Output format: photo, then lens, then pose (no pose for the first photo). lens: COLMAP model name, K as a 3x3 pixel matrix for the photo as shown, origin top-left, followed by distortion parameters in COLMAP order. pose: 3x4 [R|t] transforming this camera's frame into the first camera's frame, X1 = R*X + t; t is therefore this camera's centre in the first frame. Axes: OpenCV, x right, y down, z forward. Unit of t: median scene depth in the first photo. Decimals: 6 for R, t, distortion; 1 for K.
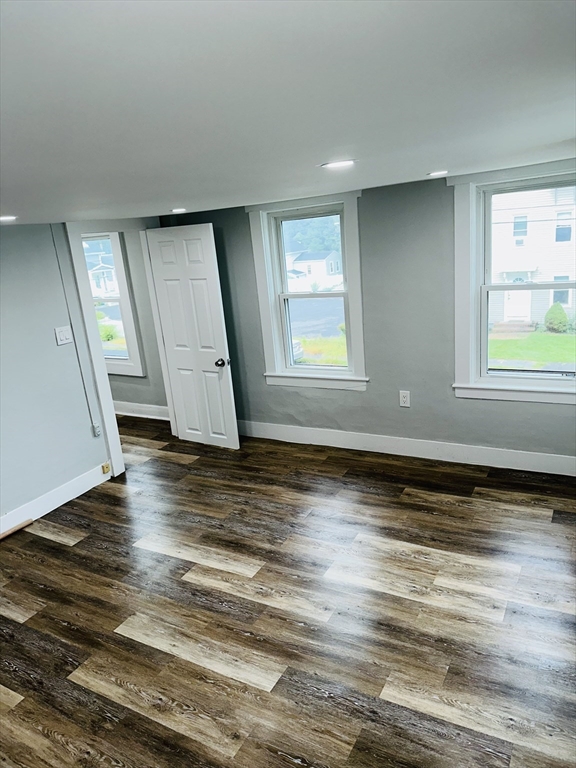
lens RADIAL K [[539.4, 0, 286.4], [0, 539.4, 379.0], [0, 0, 1]] dist [0.058815, -0.068055]
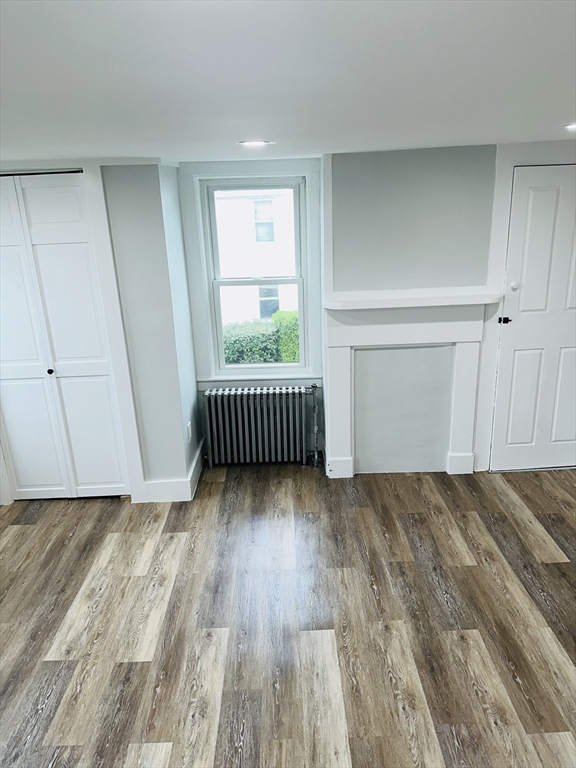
lens RADIAL K [[539.4, 0, 281.1], [0, 539.4, 379.0], [0, 0, 1]] dist [0.058815, -0.068055]
pose [[-0.489719, -0.155921, 0.857825, -0.725730], [0.315234, 0.885655, 0.340942, -0.227574], [-0.812898, 0.437382, -0.384571, 1.134433]]
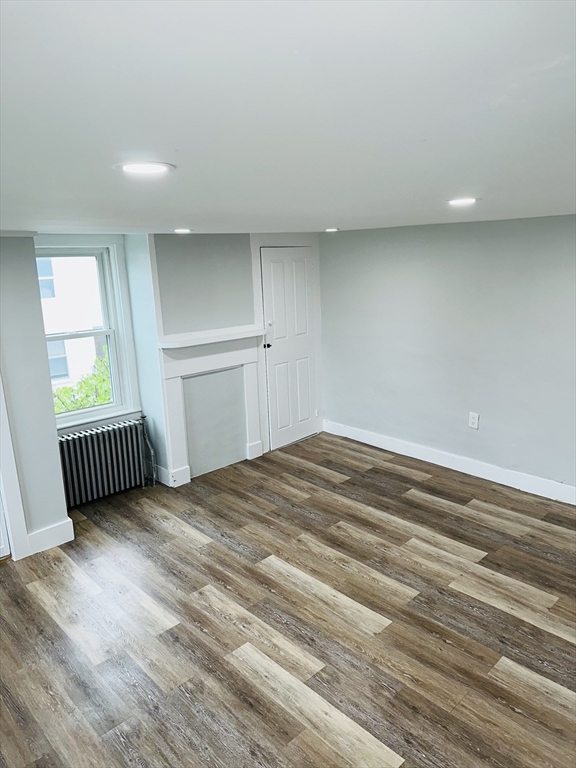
lens RADIAL K [[539.4, 0, 273.1], [0, 539.4, 384.0], [0, 0, 1]] dist [0.058815, -0.068055]
pose [[-0.942918, 0.057986, 0.327939, -0.499206], [0.205027, 0.877060, 0.434430, -0.457115], [-0.262432, 0.476868, -0.838884, 1.823266]]
